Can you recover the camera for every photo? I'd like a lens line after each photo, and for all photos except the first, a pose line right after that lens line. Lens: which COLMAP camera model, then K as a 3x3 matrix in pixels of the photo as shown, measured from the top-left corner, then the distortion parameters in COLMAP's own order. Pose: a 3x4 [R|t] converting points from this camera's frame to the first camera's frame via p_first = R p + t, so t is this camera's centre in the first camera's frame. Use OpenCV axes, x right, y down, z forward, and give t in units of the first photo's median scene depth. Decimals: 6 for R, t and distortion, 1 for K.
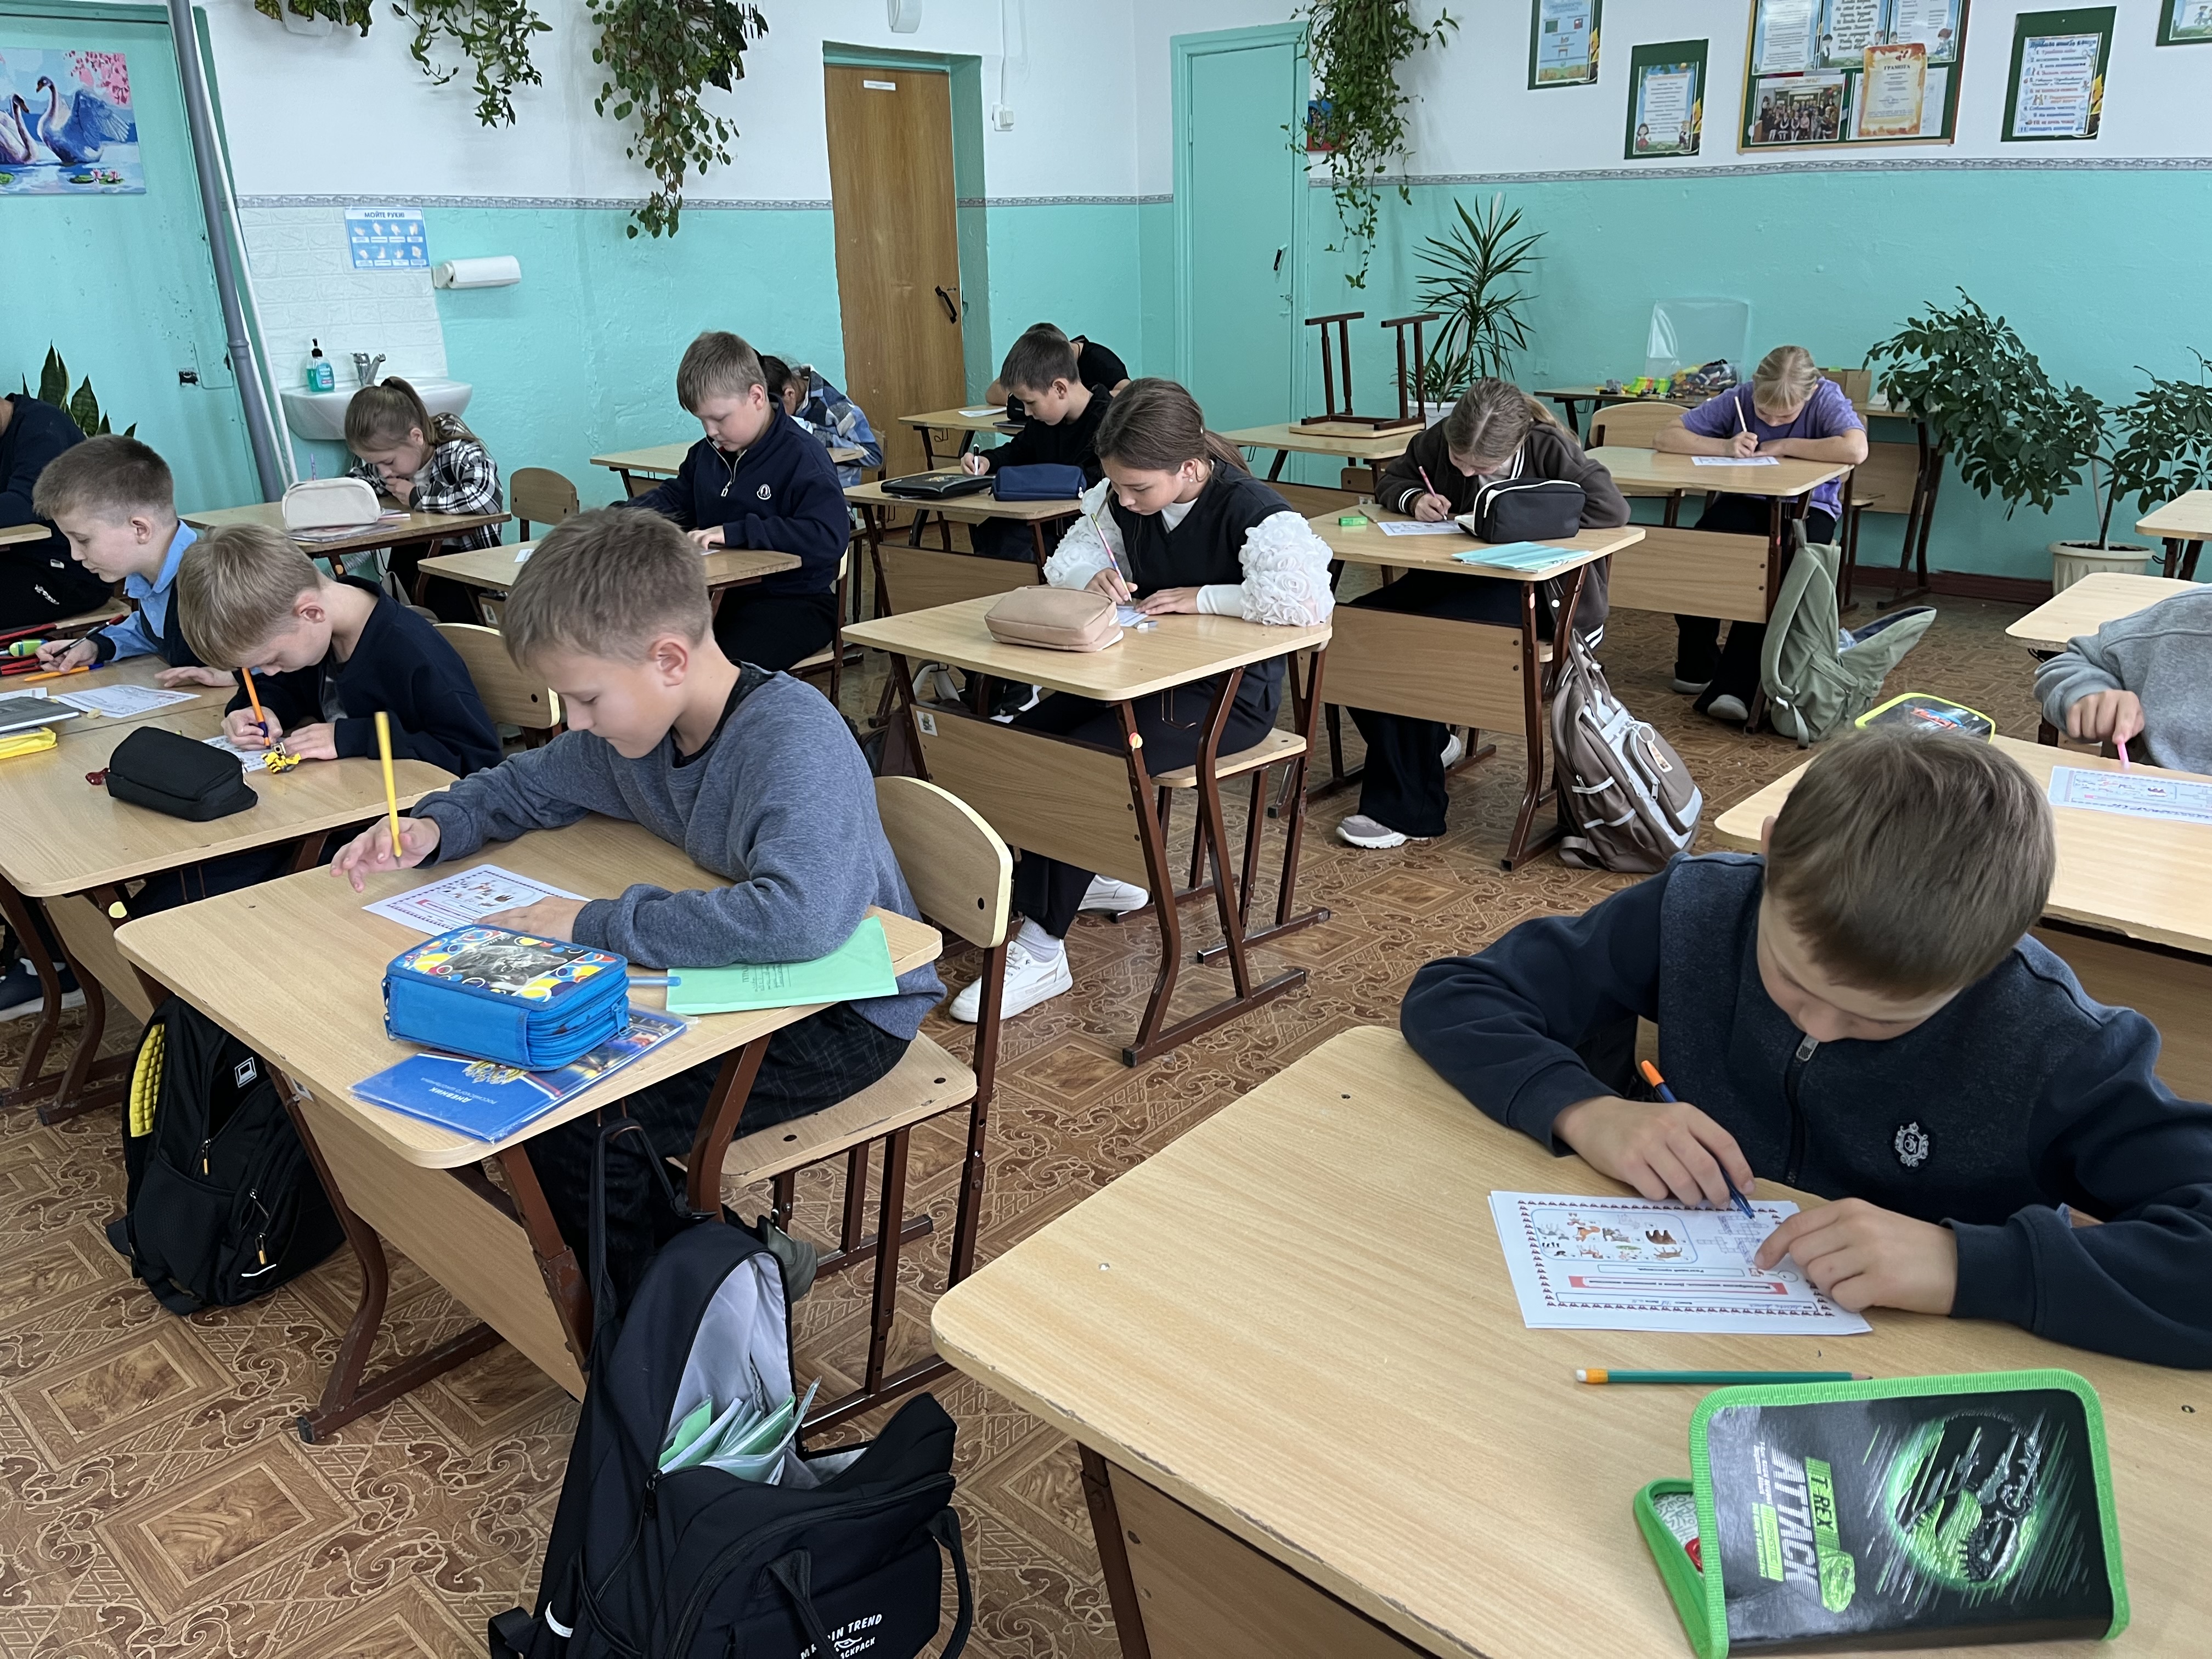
lens RADIAL K [[1670.3, 0, 1090.1], [0, 1670.3, 814.8], [0, 0, 1]] dist [0.082714, -0.115793]
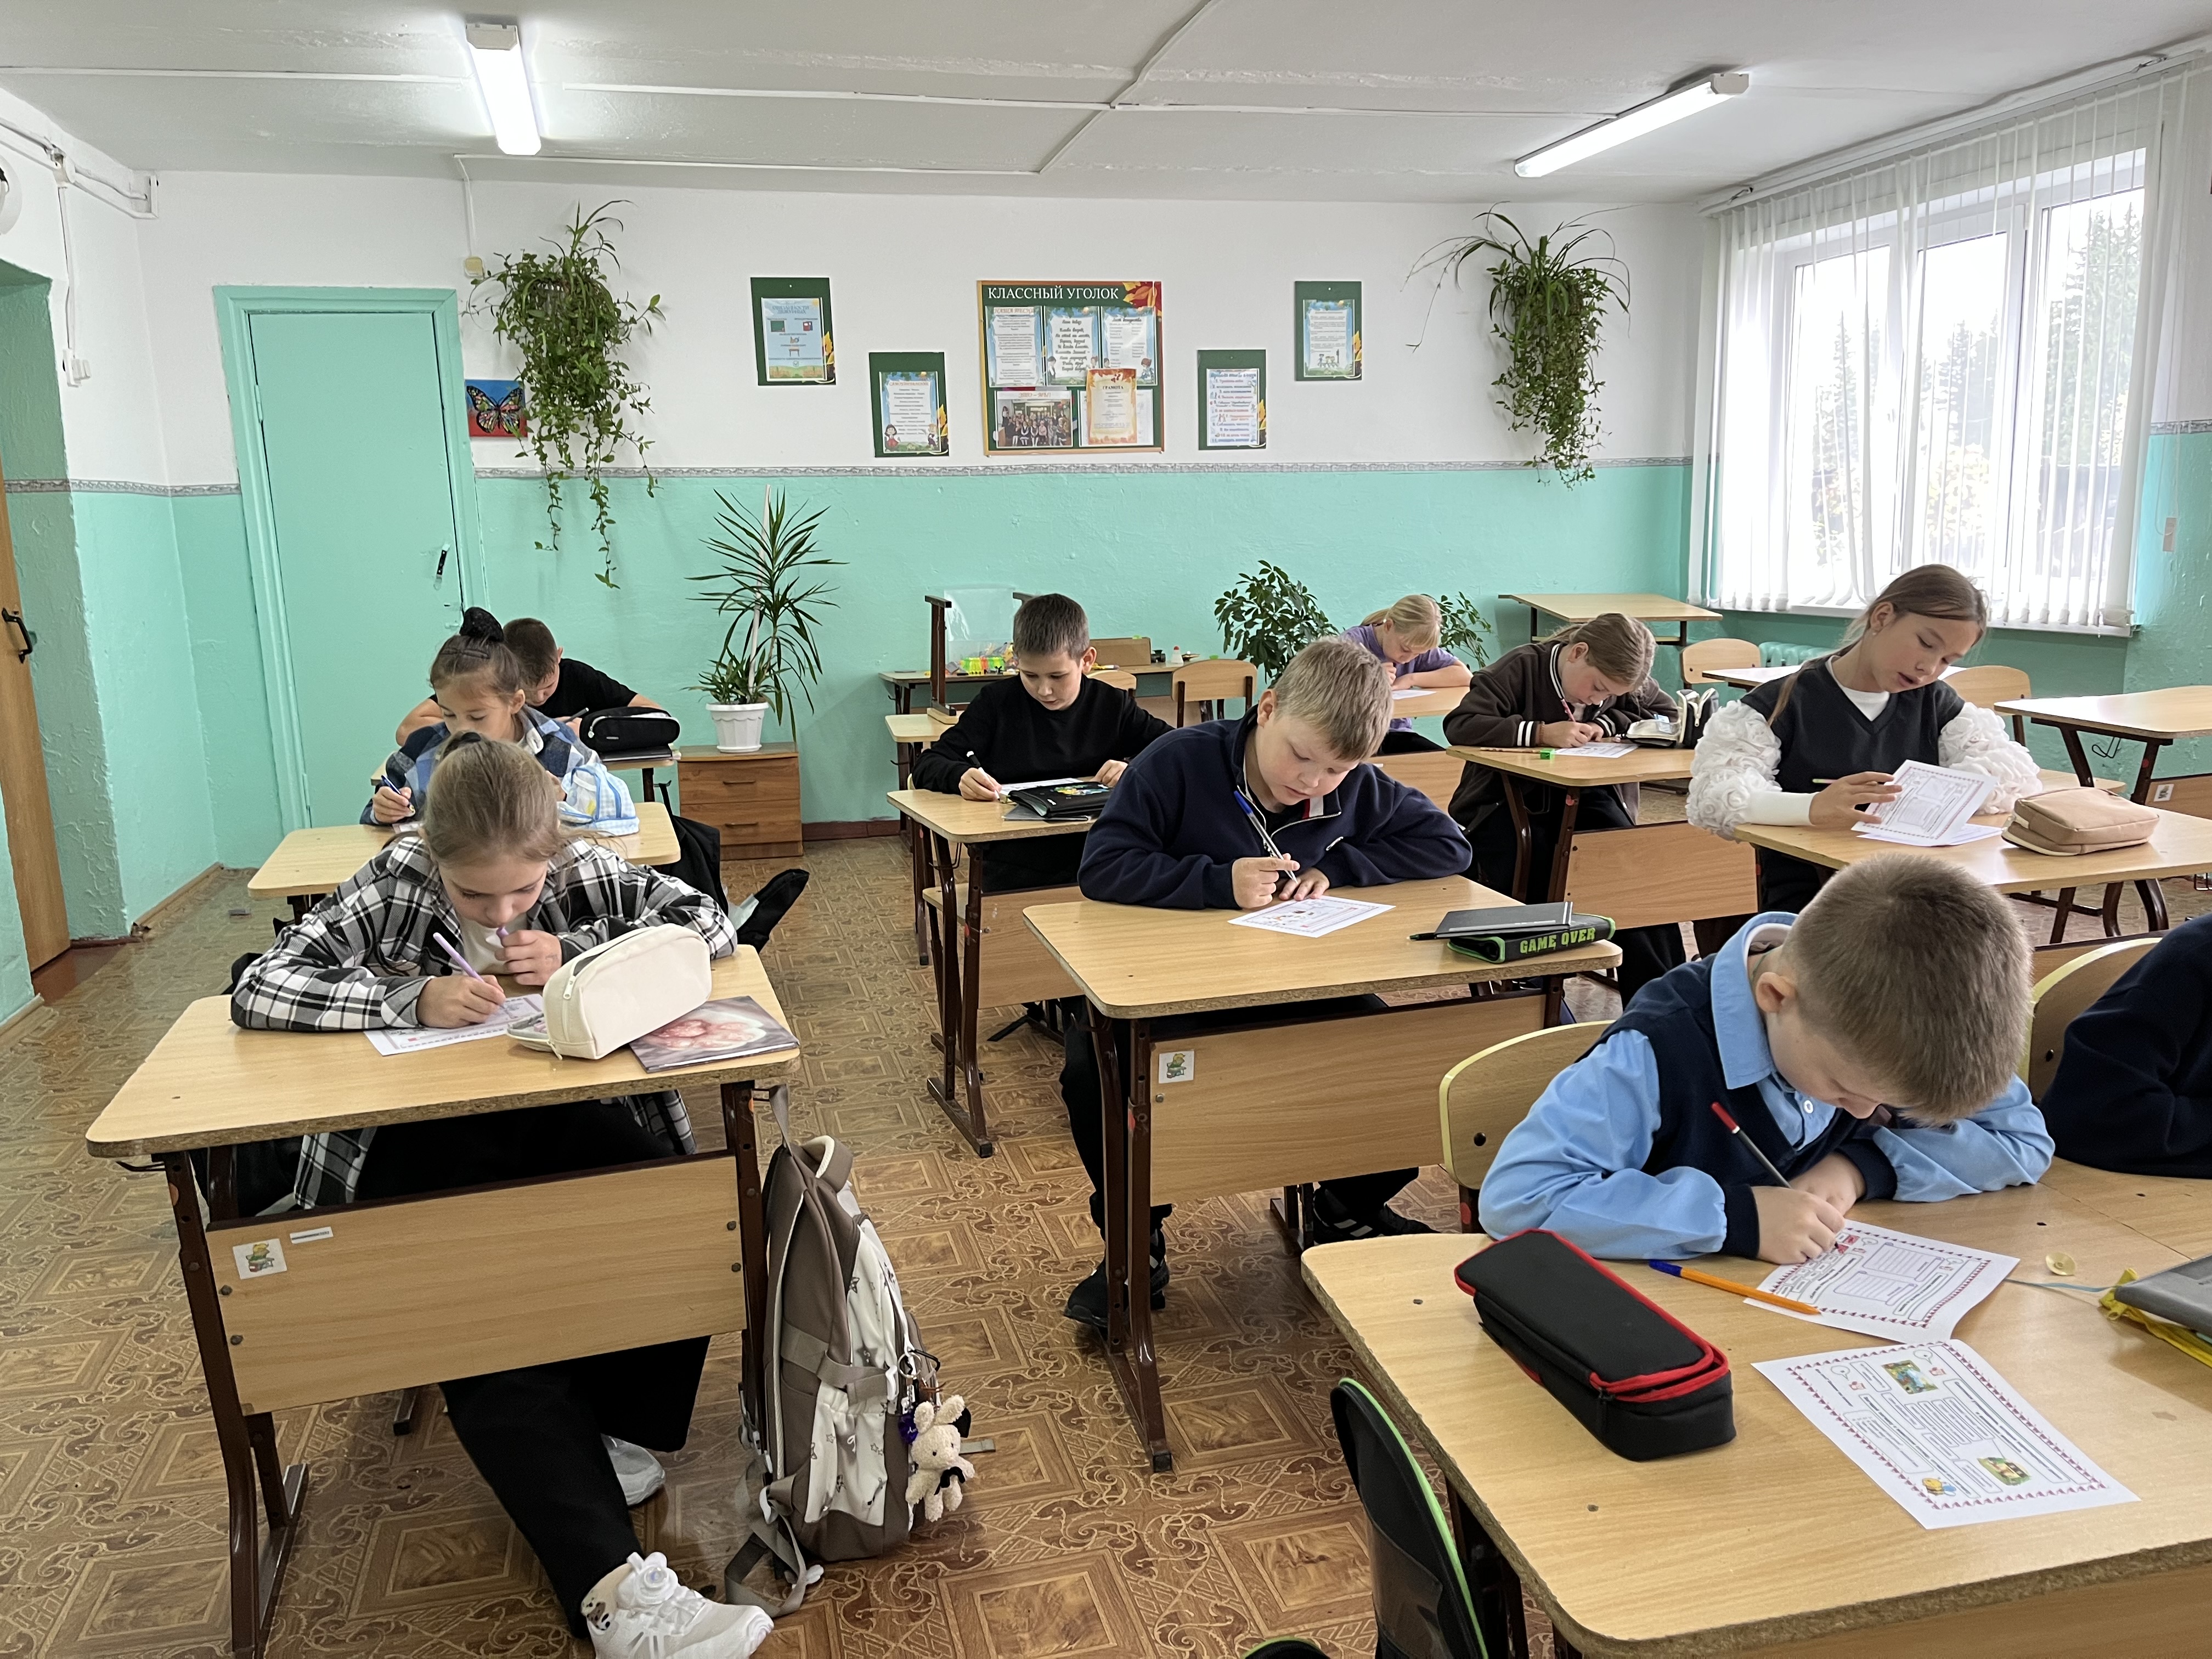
lens RADIAL K [[1670.3, 0, 1078.9], [0, 1670.3, 811.6], [0, 0, 1]] dist [0.082714, -0.115793]
pose [[0.550225, -0.137317, 0.823649, -0.513195], [0.294070, 0.955059, -0.037223, -0.121056], [-0.781521, 0.262691, 0.565878, 0.424432]]
